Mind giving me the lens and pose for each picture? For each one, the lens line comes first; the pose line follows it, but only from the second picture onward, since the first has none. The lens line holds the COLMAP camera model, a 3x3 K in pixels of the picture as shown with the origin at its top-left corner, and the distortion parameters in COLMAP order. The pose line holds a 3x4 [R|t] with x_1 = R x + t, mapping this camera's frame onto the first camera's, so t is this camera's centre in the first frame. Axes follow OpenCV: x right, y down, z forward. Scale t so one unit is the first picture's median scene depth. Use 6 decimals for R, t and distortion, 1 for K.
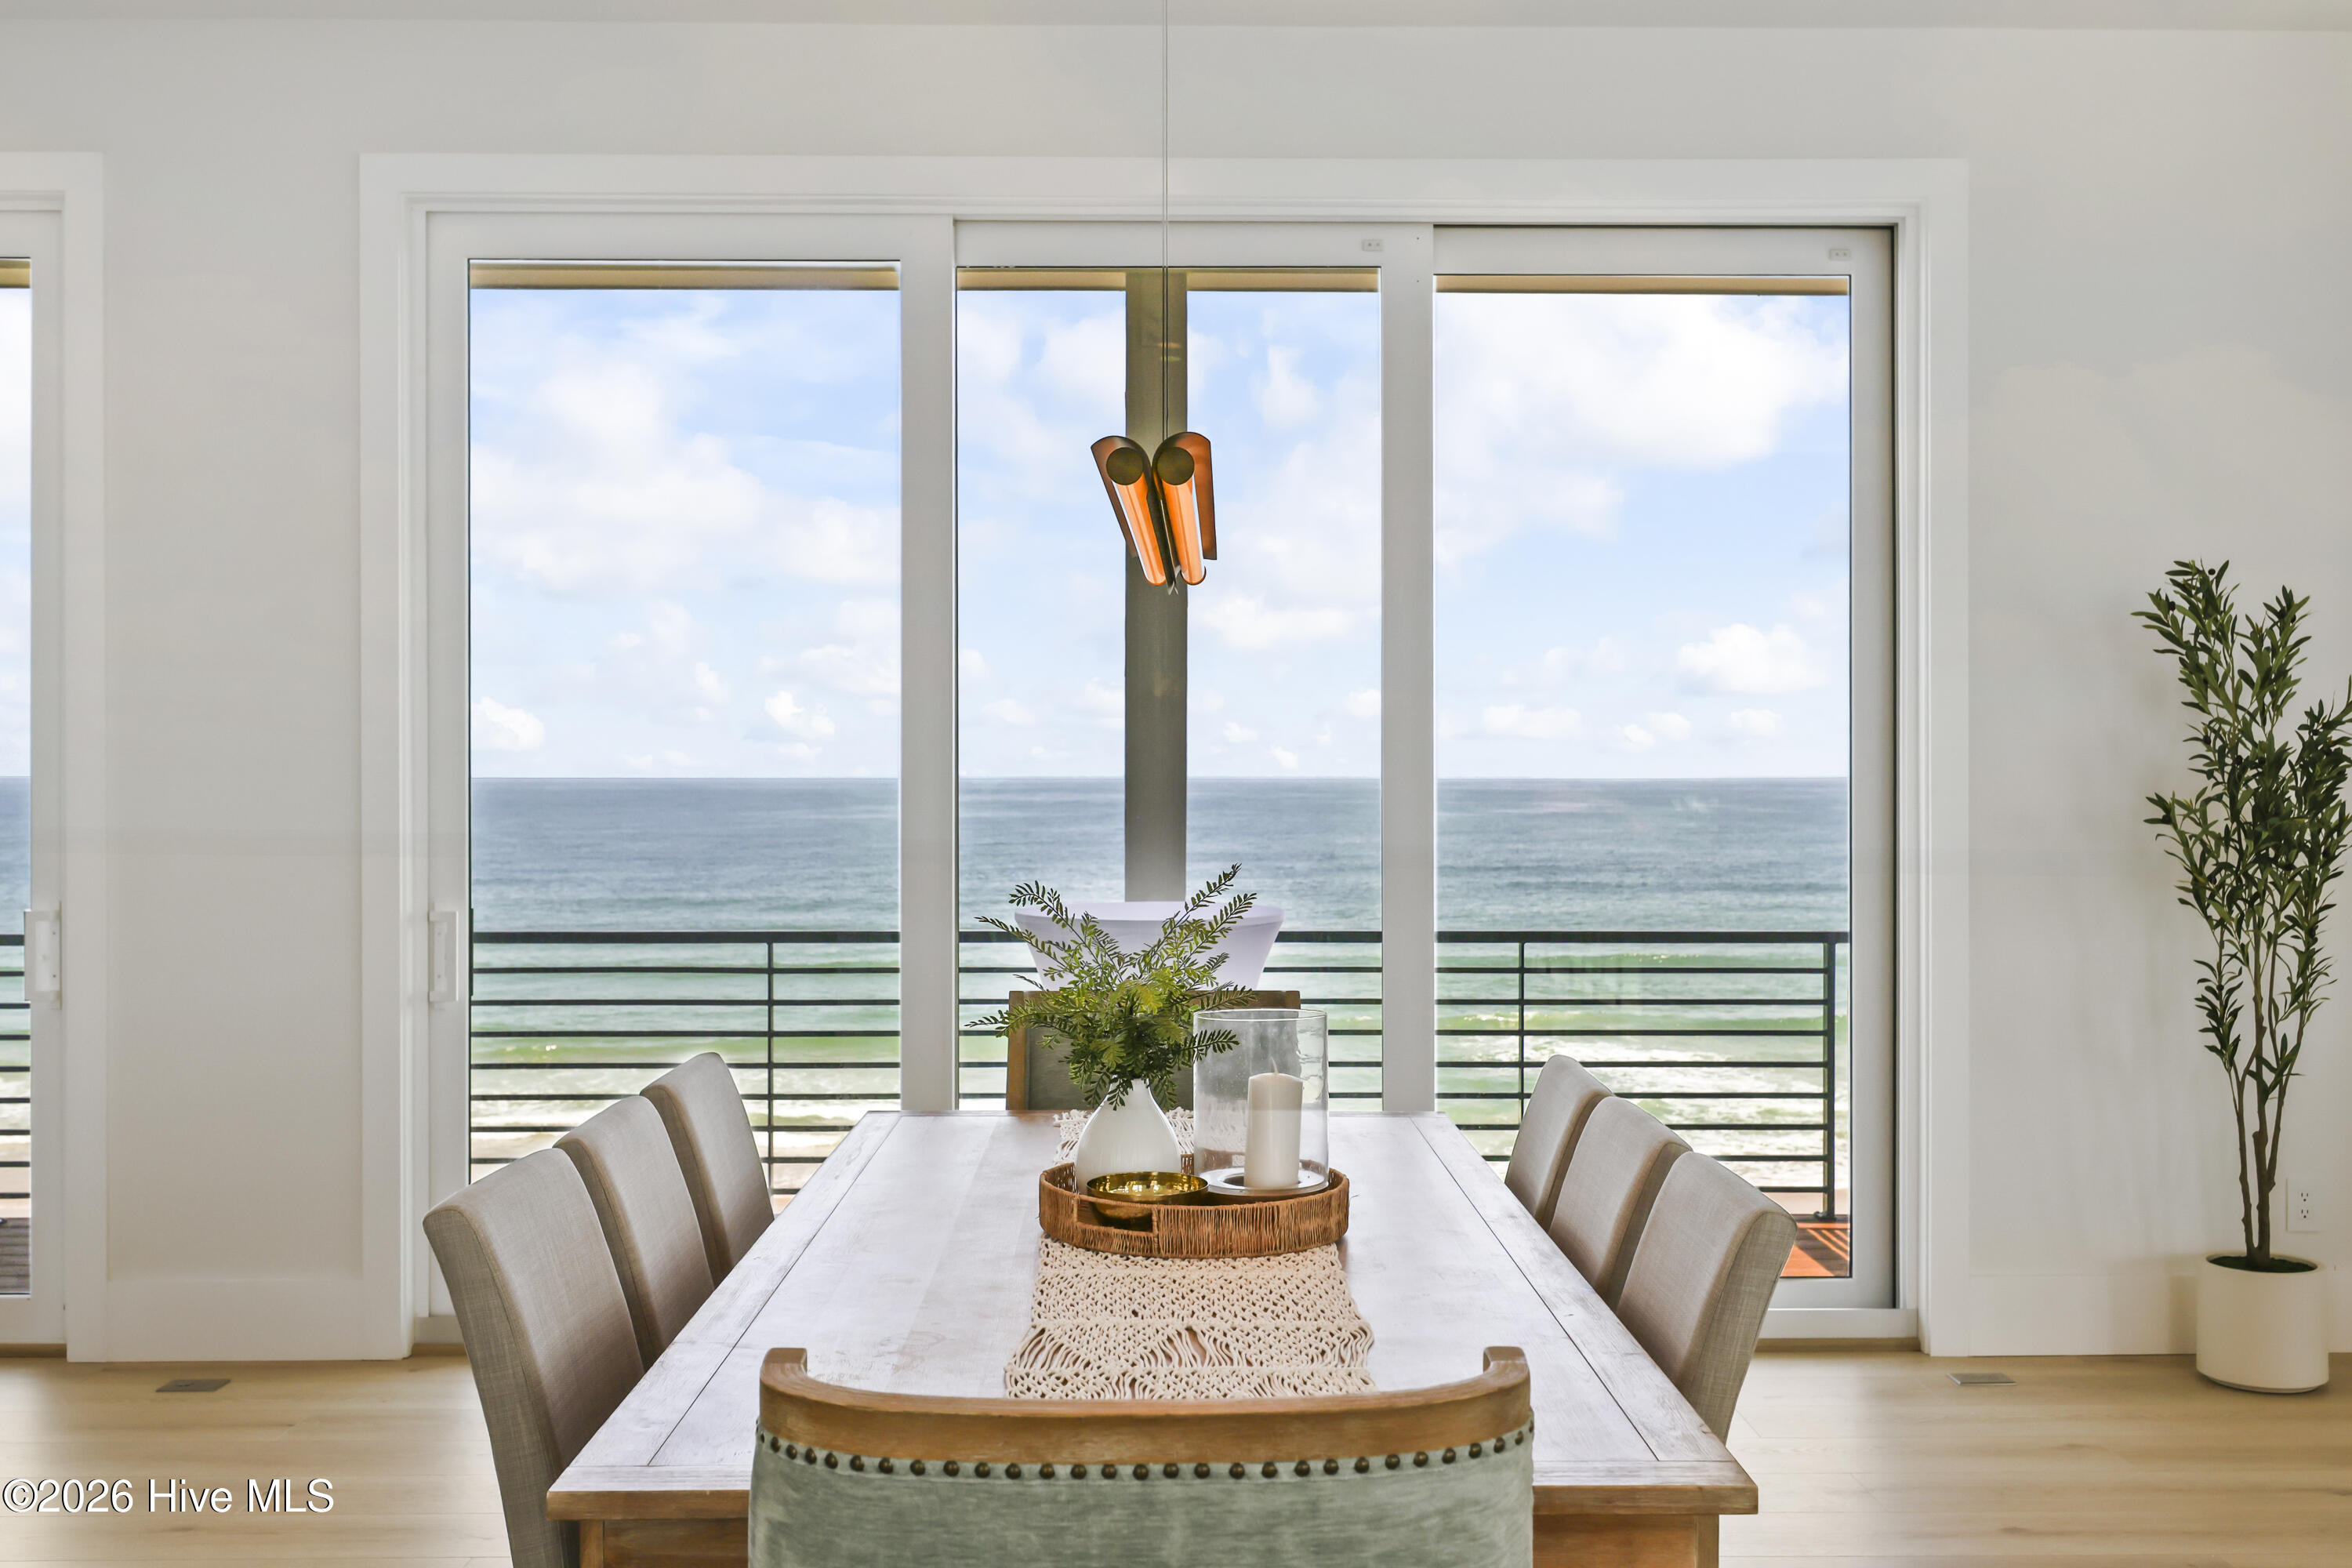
lens RADIAL K [[2261.7, 0, 1188.4], [0, 2261.7, 771.2], [0, 0, 1]] dist [-0.054428, 0.000000]
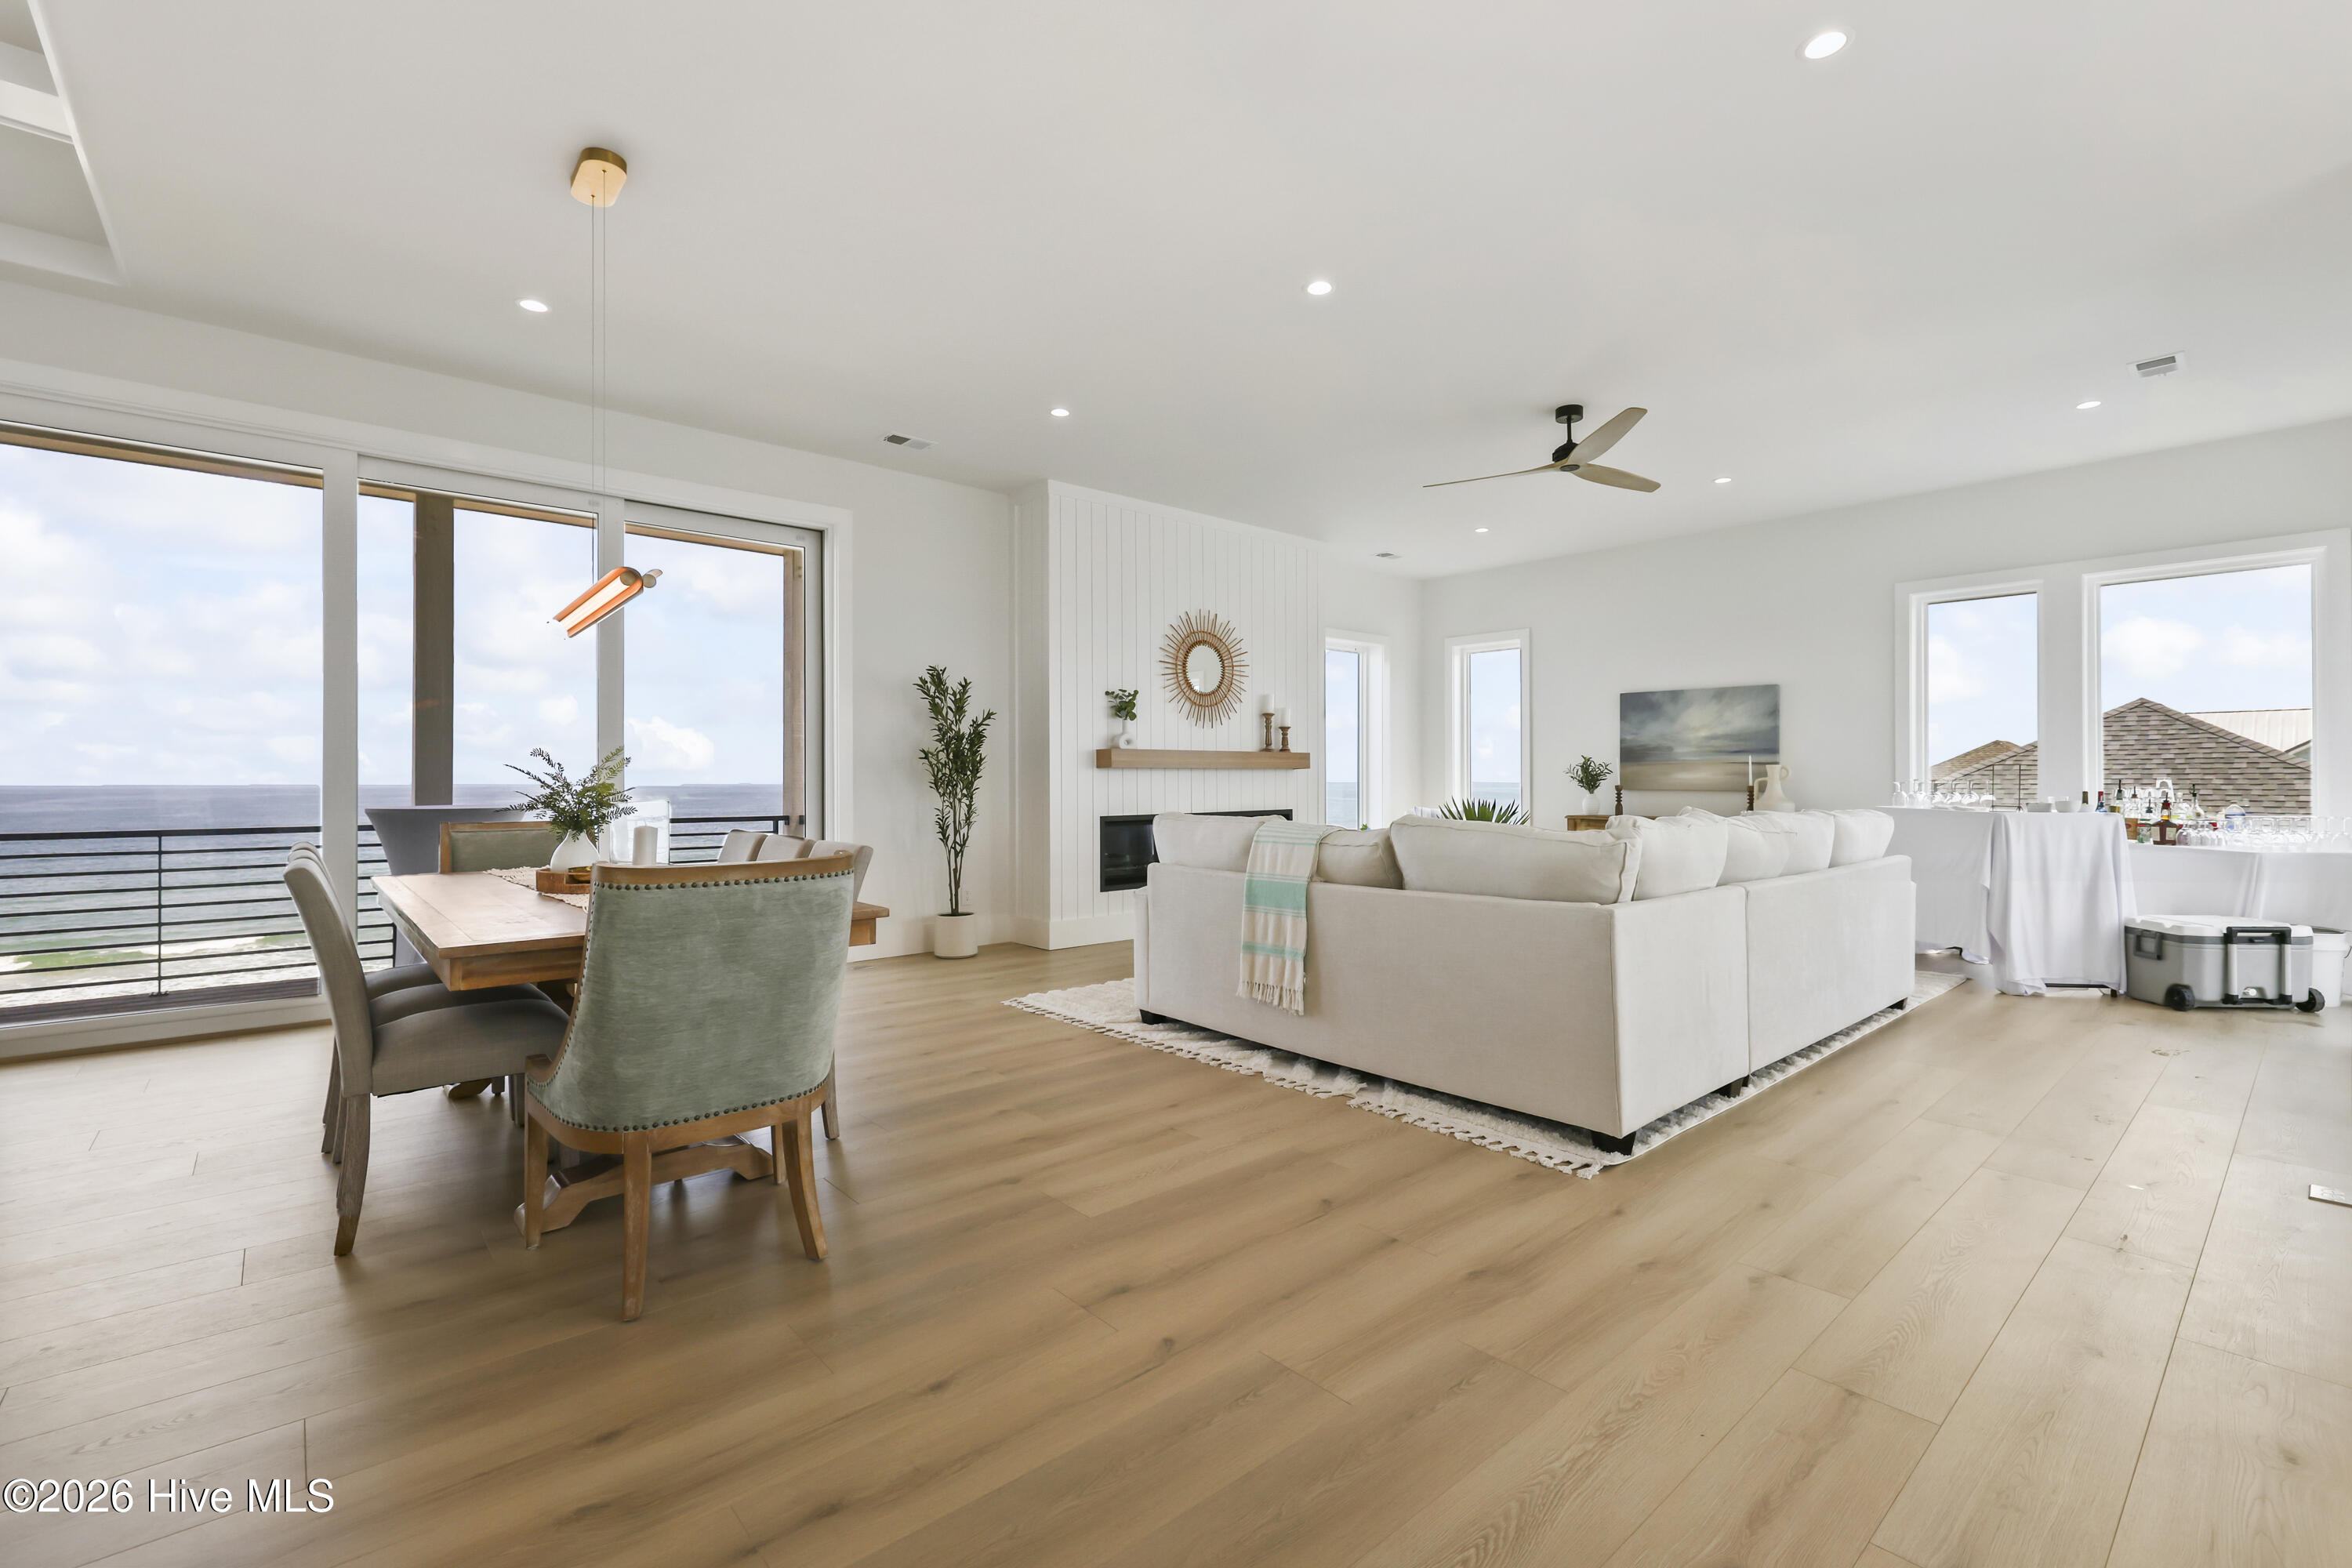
lens RADIAL K [[1003.3, 0, 1167.5], [0, 1003.3, 770.7], [0, 0, 1]] dist [-0.003371, 0.002052]
pose [[0.756499, 0.005692, 0.653970, -0.154212], [0.001295, 0.999947, -0.010201, 0.050408], [-0.653994, 0.008564, 0.756452, -0.149120]]
